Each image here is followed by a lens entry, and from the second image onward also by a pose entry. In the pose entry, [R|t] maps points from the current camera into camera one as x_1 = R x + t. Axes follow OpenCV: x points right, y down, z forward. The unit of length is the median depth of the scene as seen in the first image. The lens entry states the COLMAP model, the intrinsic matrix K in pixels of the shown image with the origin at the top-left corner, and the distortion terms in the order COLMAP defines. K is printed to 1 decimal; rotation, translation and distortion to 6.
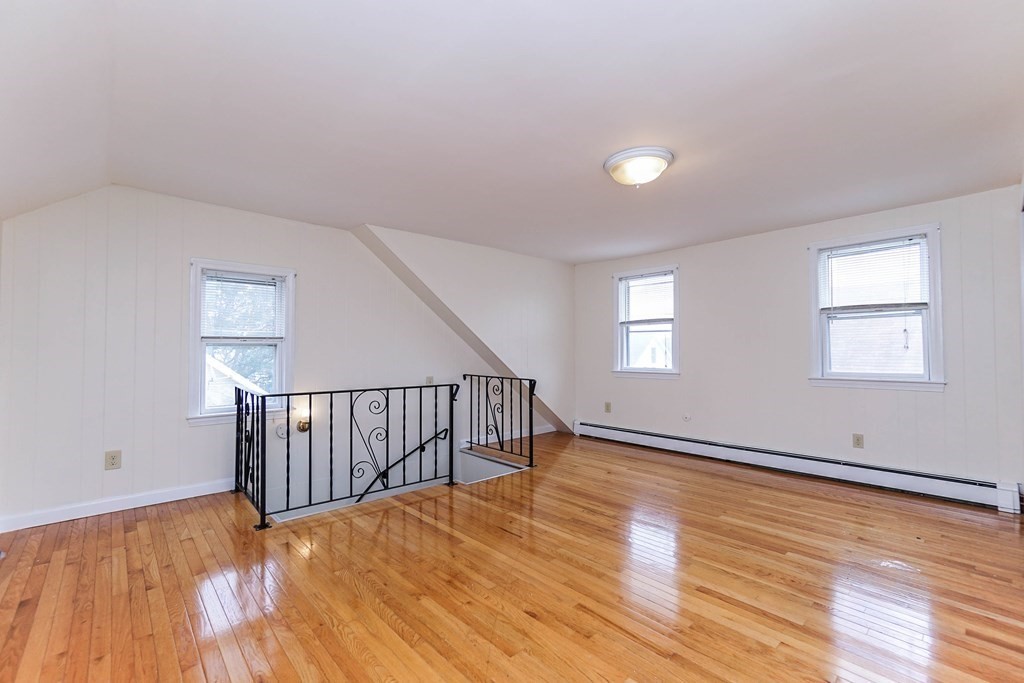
lens RADIAL K [[440.3, 0, 512.0], [0, 440.3, 341.5], [0, 0, 1]] dist [0.003131, 0.000396]
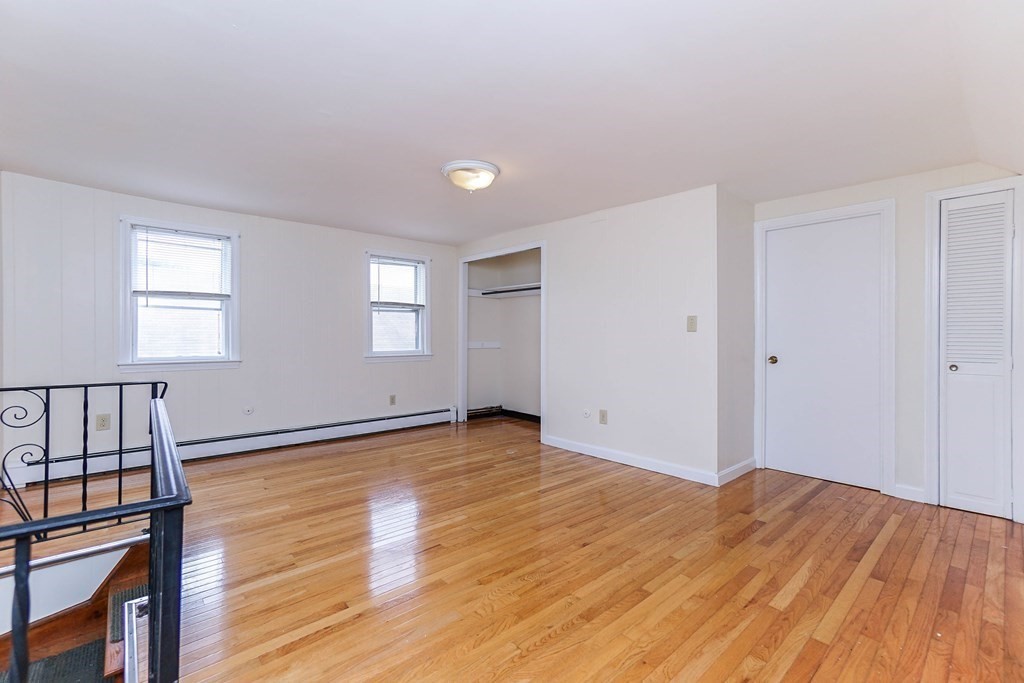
lens RADIAL K [[453.0, 0, 506.6], [0, 453.0, 338.6], [0, 0, 1]] dist [0.000067, 0.000332]
pose [[0.021460, -0.004350, 0.999760, -0.635560], [-0.027837, 0.999600, 0.004947, 0.014717], [-0.999382, -0.027937, 0.021330, 0.615066]]
